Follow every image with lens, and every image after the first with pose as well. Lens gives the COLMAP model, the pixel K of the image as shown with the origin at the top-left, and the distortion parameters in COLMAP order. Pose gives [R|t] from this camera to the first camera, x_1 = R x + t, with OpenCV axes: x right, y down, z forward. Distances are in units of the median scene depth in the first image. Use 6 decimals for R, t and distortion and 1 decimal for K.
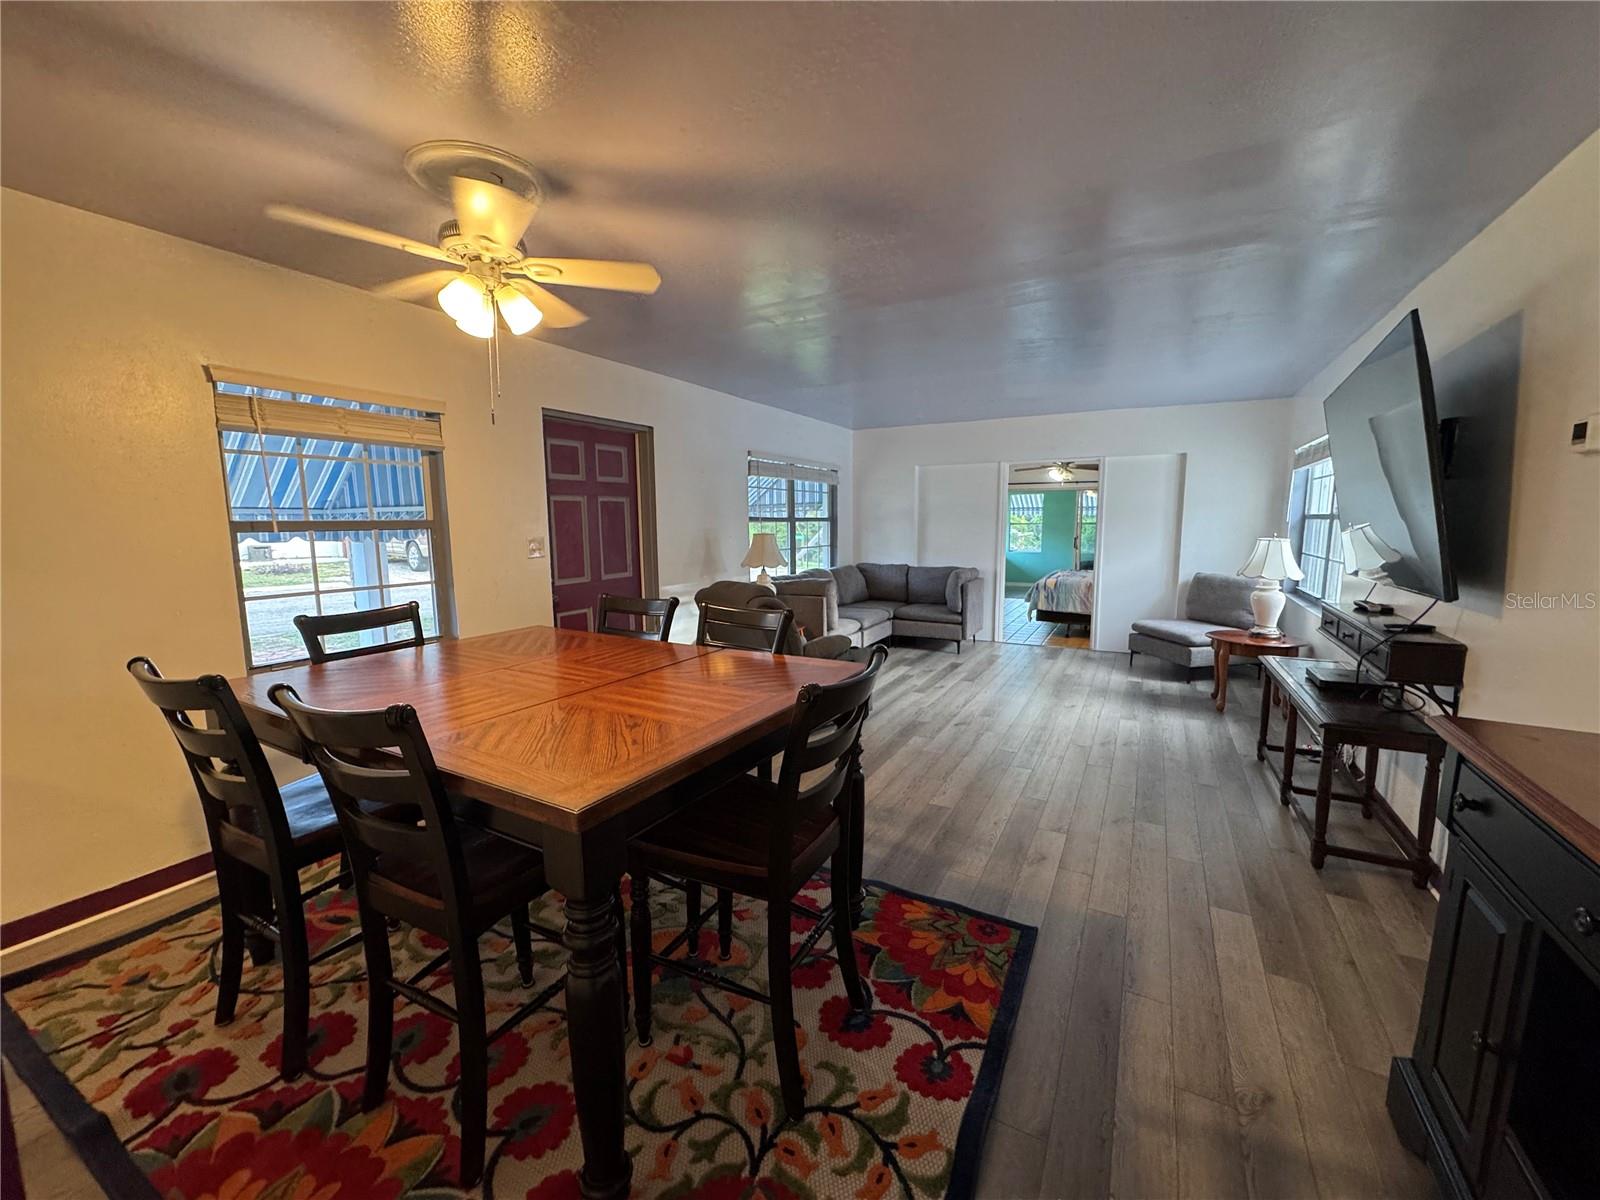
lens RADIAL K [[639.2, 0, 802.1], [0, 639.2, 600.8], [0, 0, 1]] dist [-0.000723, 0.000329]
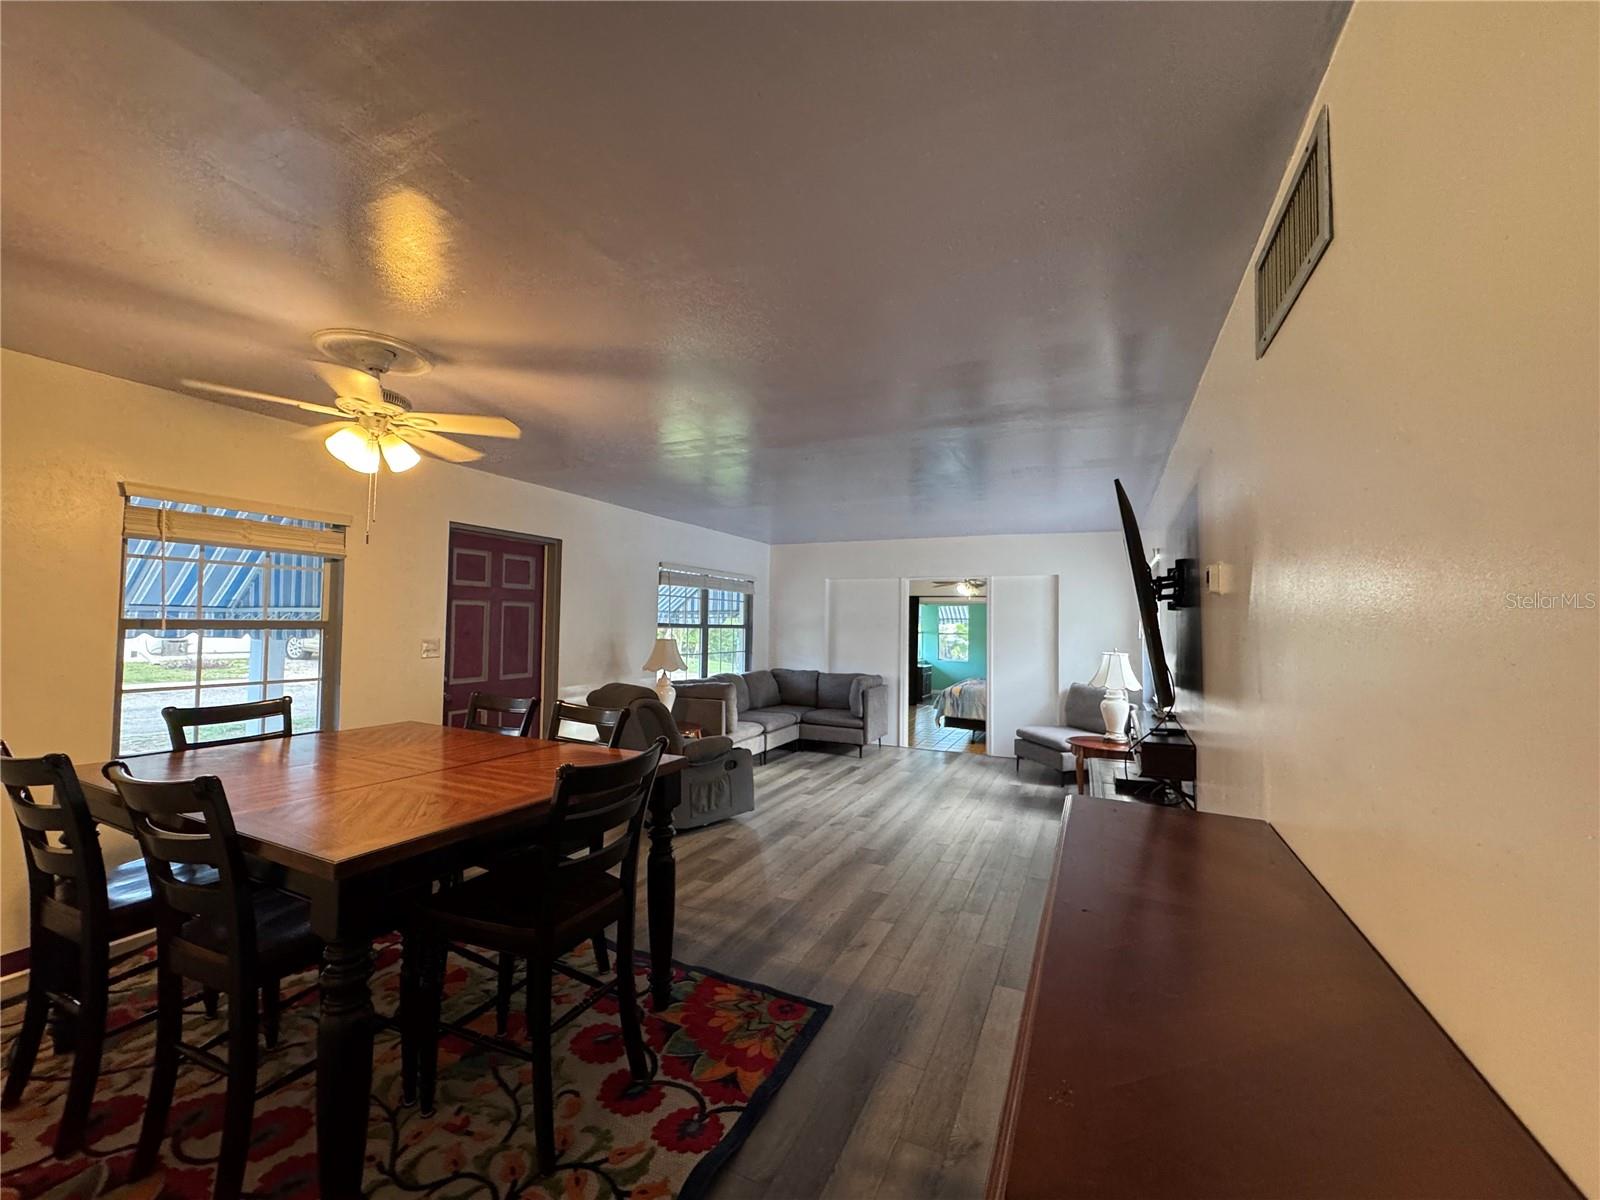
lens RADIAL K [[639.2, 0, 797.6], [0, 639.2, 601.5], [0, 0, 1]] dist [-0.000723, 0.000329]
pose [[0.997736, 0.024350, 0.062689, 0.194058], [-0.013853, 0.986573, -0.162732, 0.007531], [-0.065810, 0.161495, 0.984677, -0.158064]]
